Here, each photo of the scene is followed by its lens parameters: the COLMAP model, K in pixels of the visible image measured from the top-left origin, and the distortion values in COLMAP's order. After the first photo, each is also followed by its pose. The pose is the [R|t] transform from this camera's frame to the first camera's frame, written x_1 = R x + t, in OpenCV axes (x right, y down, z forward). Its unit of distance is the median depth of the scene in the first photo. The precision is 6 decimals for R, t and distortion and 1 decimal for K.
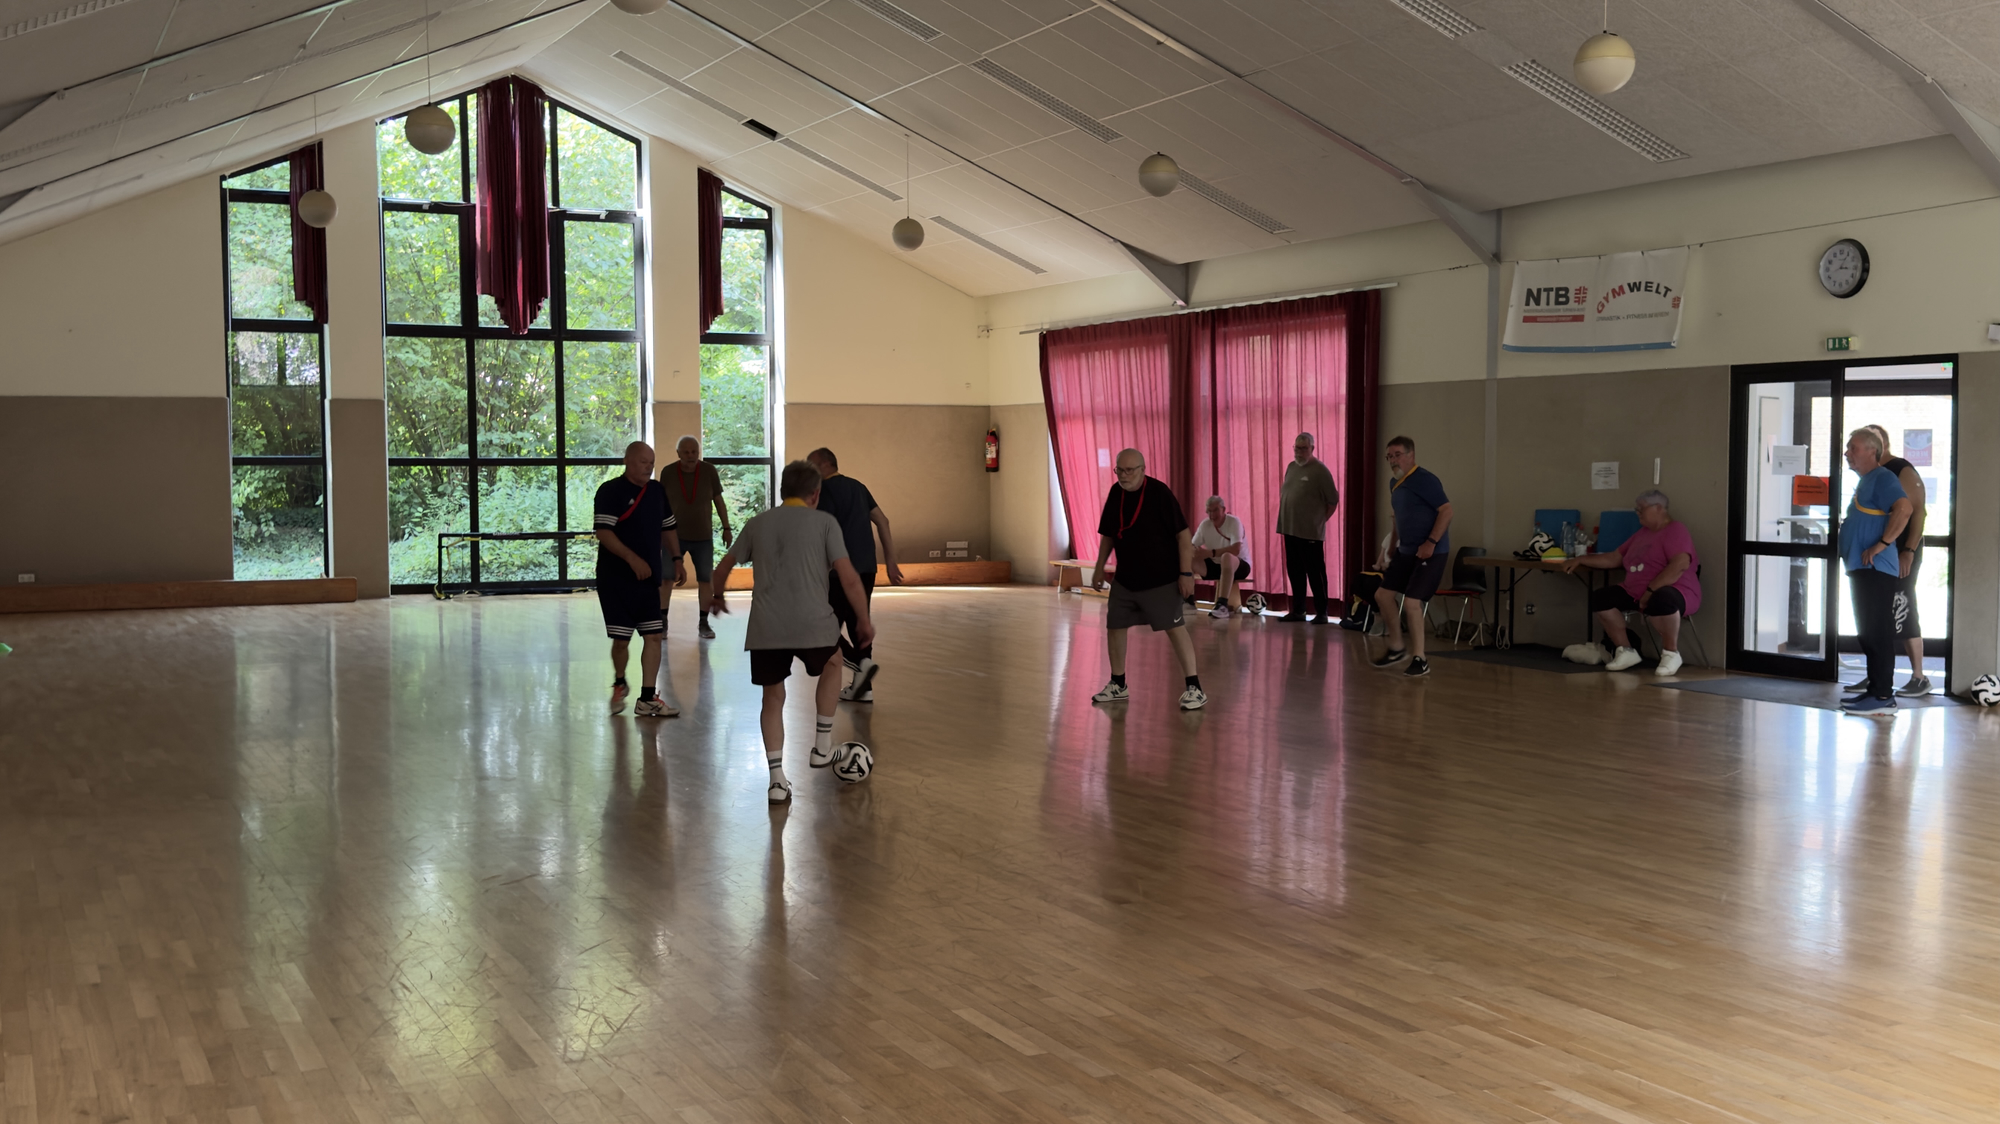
lens RADIAL K [[2128.8, 0, 993.7], [0, 2128.8, 546.7], [0, 0, 1]] dist [0.187880, 0.000761]
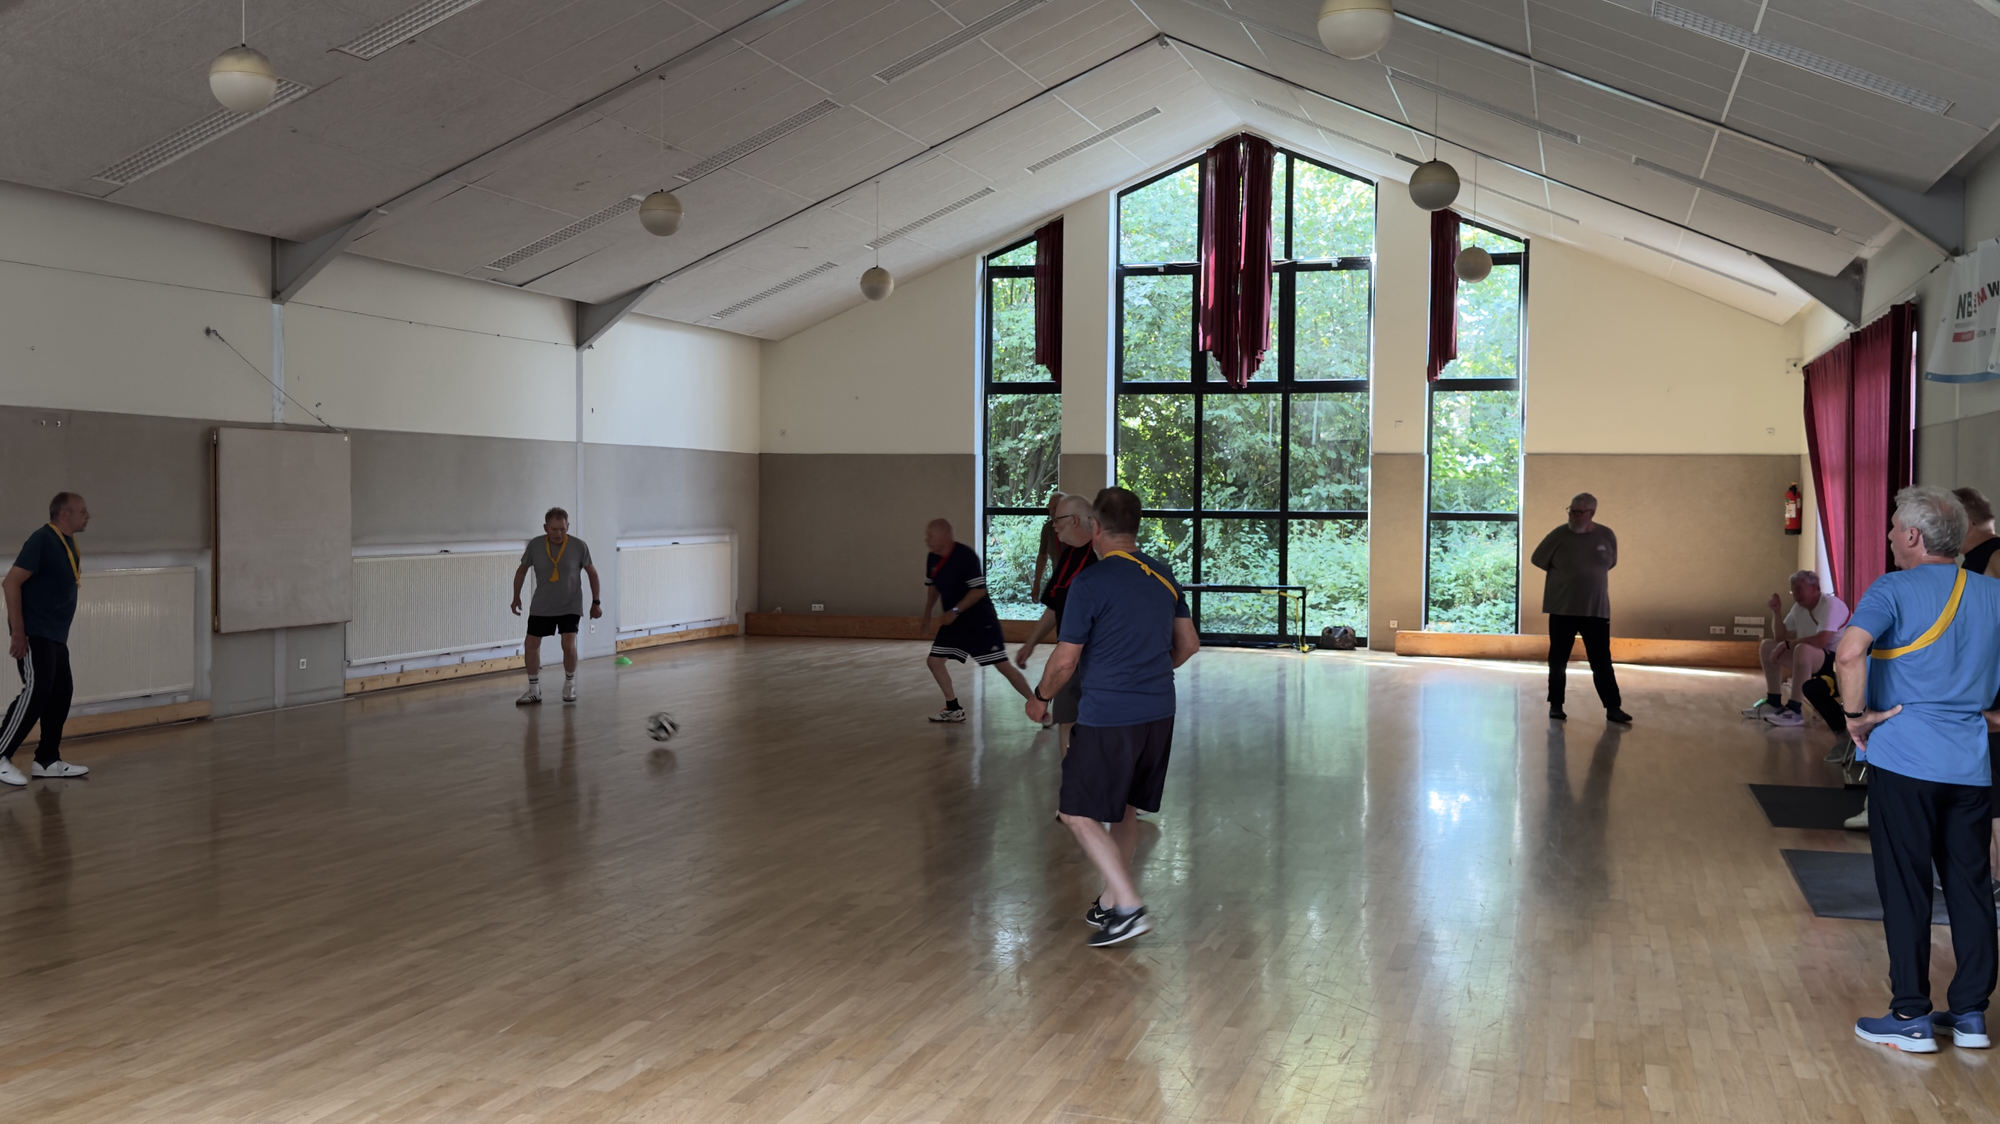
lens RADIAL K [[2128.8, 0, 993.7], [0, 2128.8, 546.7], [0, 0, 1]] dist [0.187880, 0.000761]
pose [[0.768083, 0.026885, -0.639786, 0.327111], [-0.042193, 0.999072, -0.008671, -0.010857], [0.638959, 0.033654, 0.768504, 0.159905]]
